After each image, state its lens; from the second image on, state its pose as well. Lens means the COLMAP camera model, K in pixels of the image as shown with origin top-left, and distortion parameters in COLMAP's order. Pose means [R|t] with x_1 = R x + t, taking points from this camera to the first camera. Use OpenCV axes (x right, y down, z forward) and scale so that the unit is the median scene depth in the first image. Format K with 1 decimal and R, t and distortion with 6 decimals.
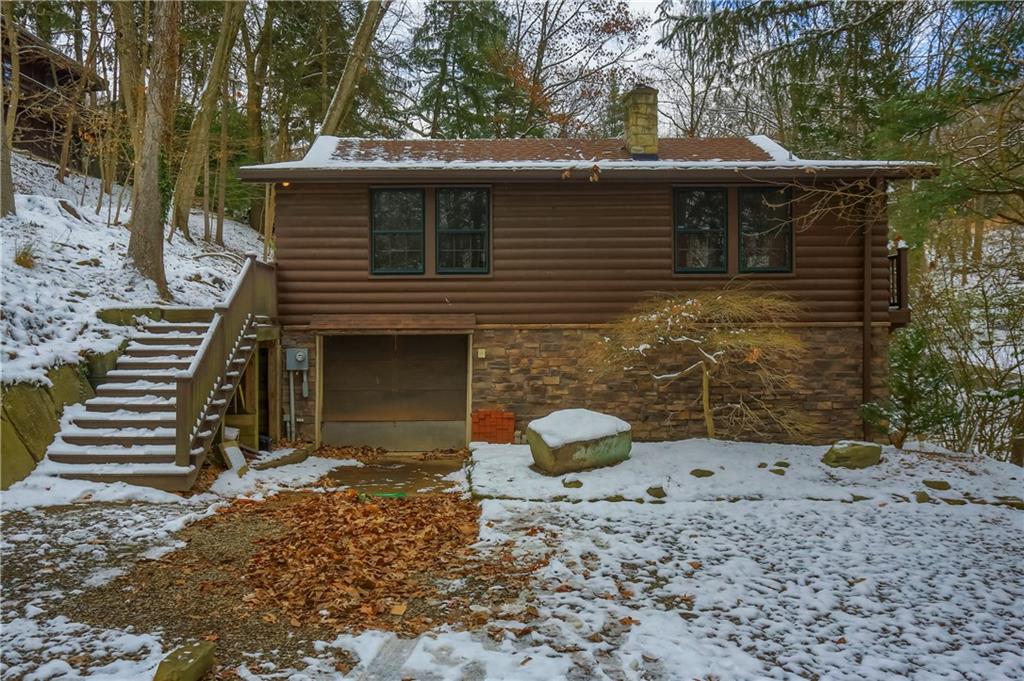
lens RADIAL K [[816.2, 0, 449.7], [0, 816.2, 340.5], [0, 0, 1]] dist [-0.005518, 0.002899]
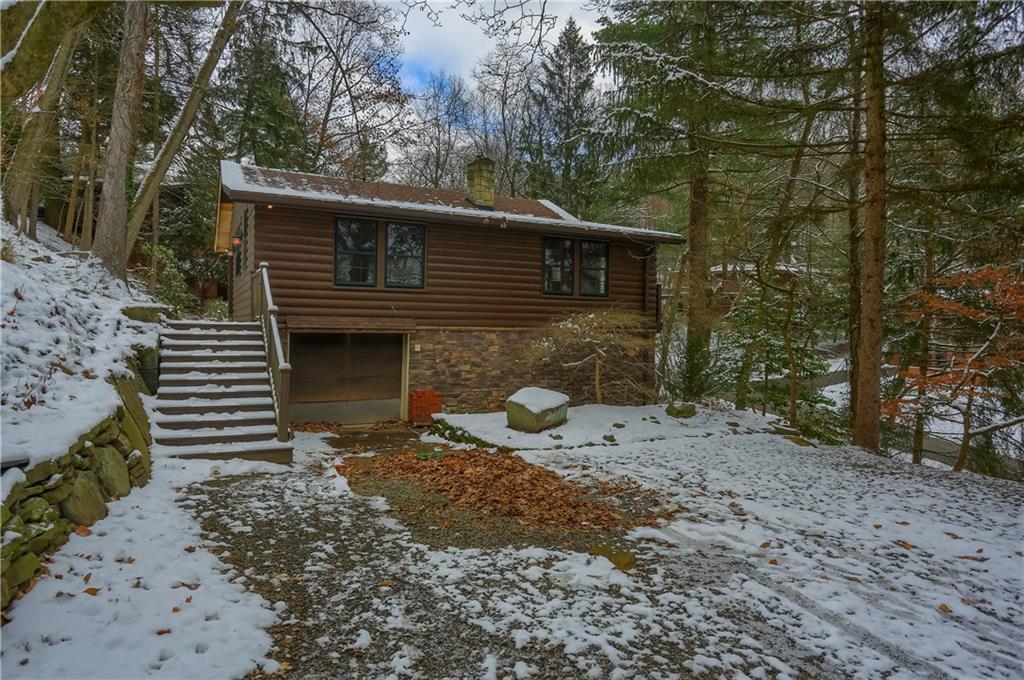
lens RADIAL K [[637.4, 0, 512.0], [0, 637.4, 340.0], [0, 0, 1]] dist [-0.036760, 0.001486]
pose [[0.882750, 0.009919, 0.469738, -0.375410], [-0.014250, 0.999882, 0.005666, -0.006221], [-0.469626, -0.011695, 0.882788, 0.008037]]
